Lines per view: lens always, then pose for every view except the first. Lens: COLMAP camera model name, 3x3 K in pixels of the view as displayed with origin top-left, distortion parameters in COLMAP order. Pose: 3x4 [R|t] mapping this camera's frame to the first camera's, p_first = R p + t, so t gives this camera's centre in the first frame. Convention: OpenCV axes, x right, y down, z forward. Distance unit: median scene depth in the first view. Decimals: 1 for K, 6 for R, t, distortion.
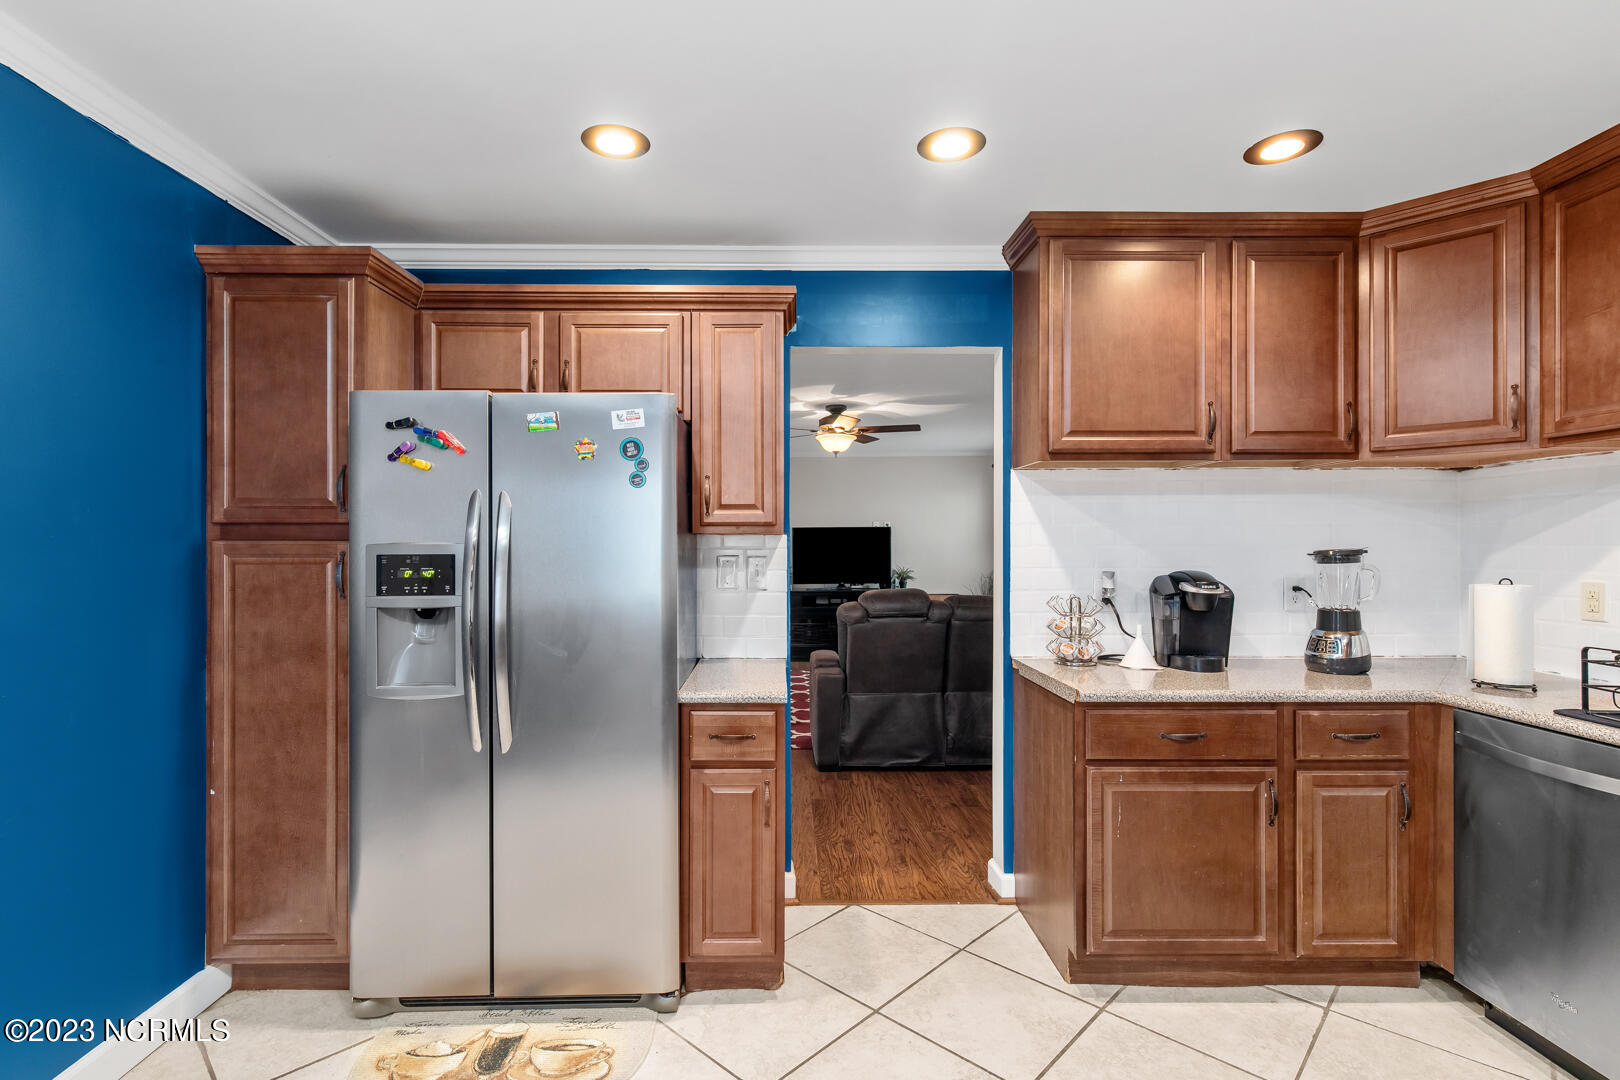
lens RADIAL K [[745.8, 0, 799.0], [0, 745.8, 539.0], [0, 0, 1]] dist [0.002253, 0.000053]
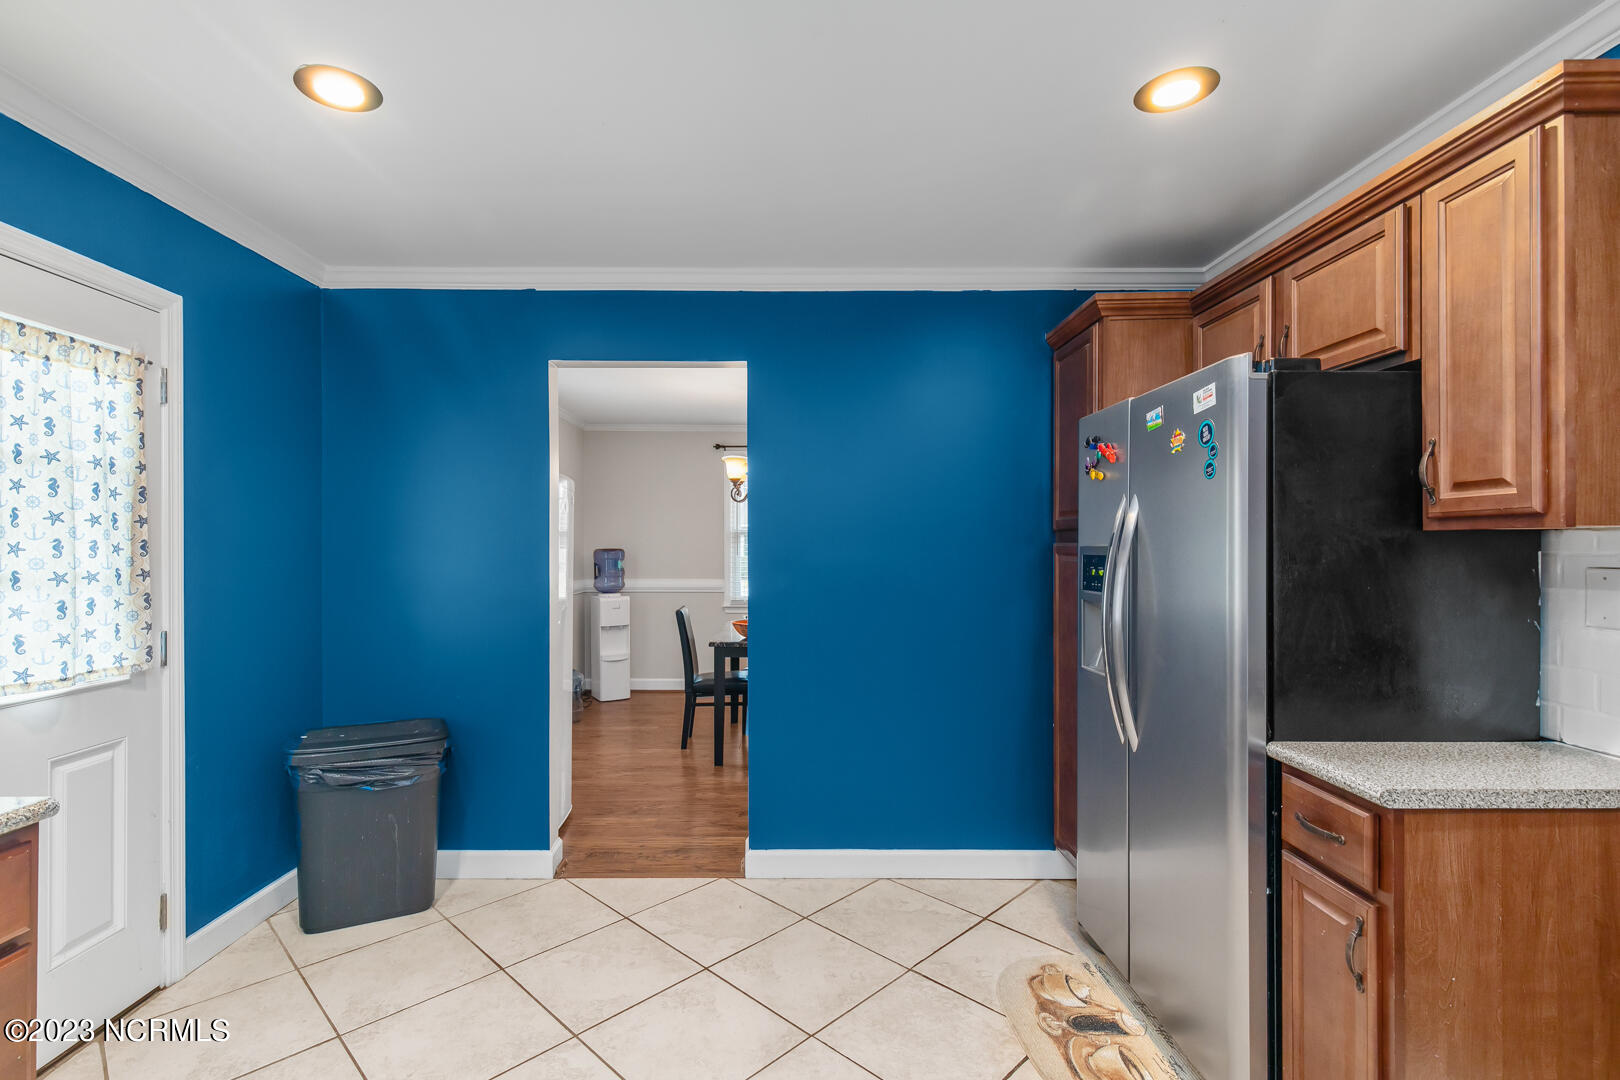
lens RADIAL K [[745.8, 0, 799.9], [0, 745.8, 546.3], [0, 0, 1]] dist [0.002253, 0.000053]
pose [[0.004552, 0.001106, -0.999989, 0.615284], [0.004533, 0.999989, 0.001127, 0.003566], [0.999979, -0.004538, 0.004547, 0.537233]]
